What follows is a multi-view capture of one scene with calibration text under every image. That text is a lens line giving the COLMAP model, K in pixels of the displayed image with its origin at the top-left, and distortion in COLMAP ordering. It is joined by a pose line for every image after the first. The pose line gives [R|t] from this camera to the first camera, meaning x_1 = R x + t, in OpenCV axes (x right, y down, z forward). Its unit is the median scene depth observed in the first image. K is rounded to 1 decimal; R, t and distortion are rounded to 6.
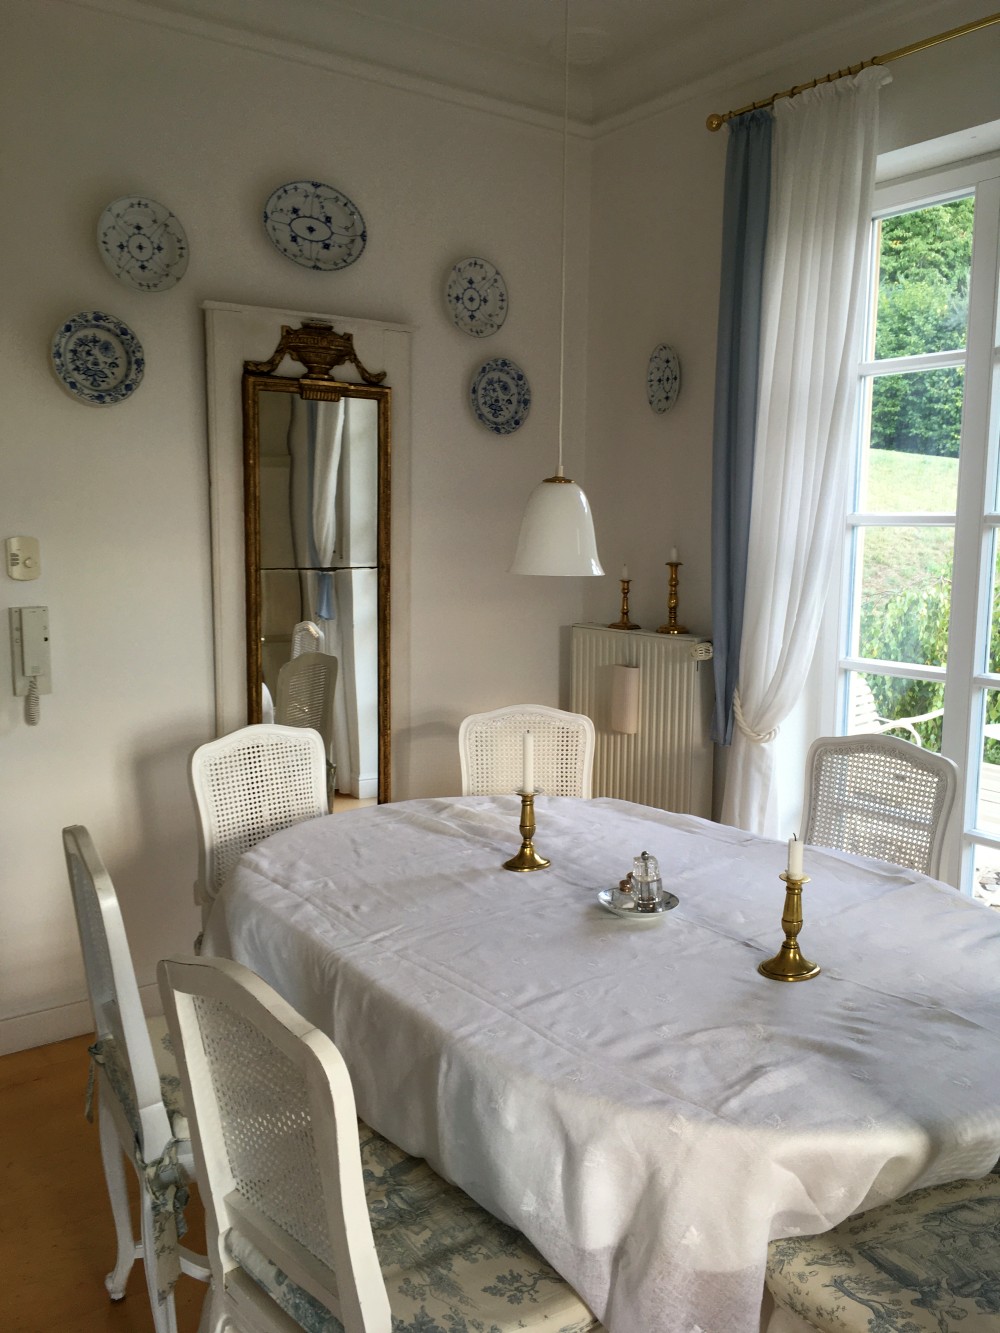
lens RADIAL K [[1131.6, 0, 500.0], [0, 1131.6, 666.5], [0, 0, 1]] dist [0.065236, -0.077015]
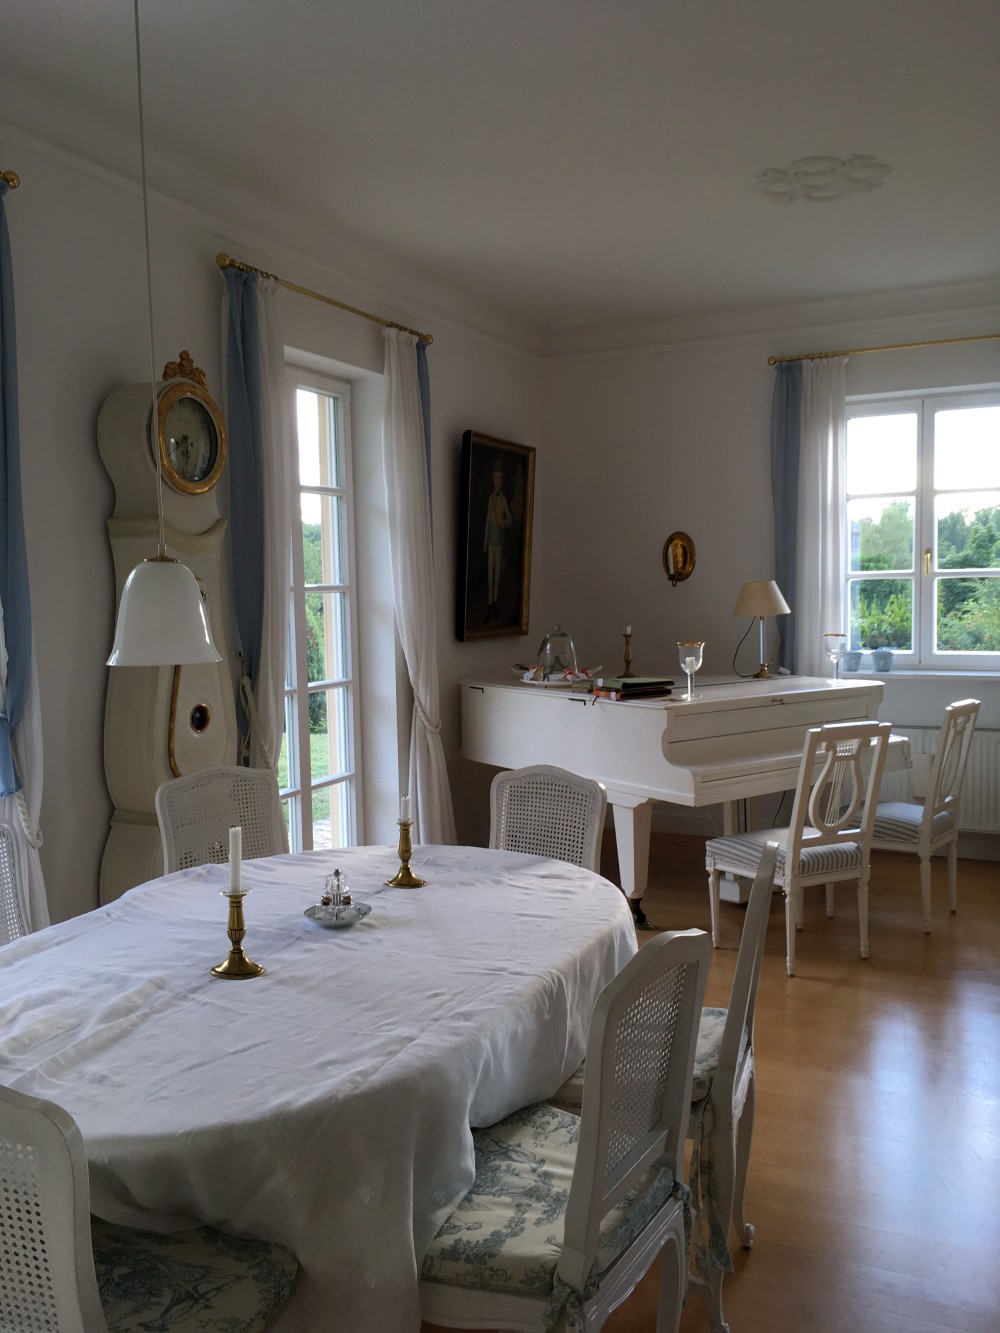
lens RADIAL K [[1131.6, 0, 500.0], [0, 1131.6, 666.5], [0, 0, 1]] dist [0.065236, -0.077015]
pose [[-0.490002, -0.060044, 0.869651, -0.913136], [0.125944, 0.982282, 0.138784, -0.178553], [-0.862575, 0.177532, -0.473758, 1.267798]]
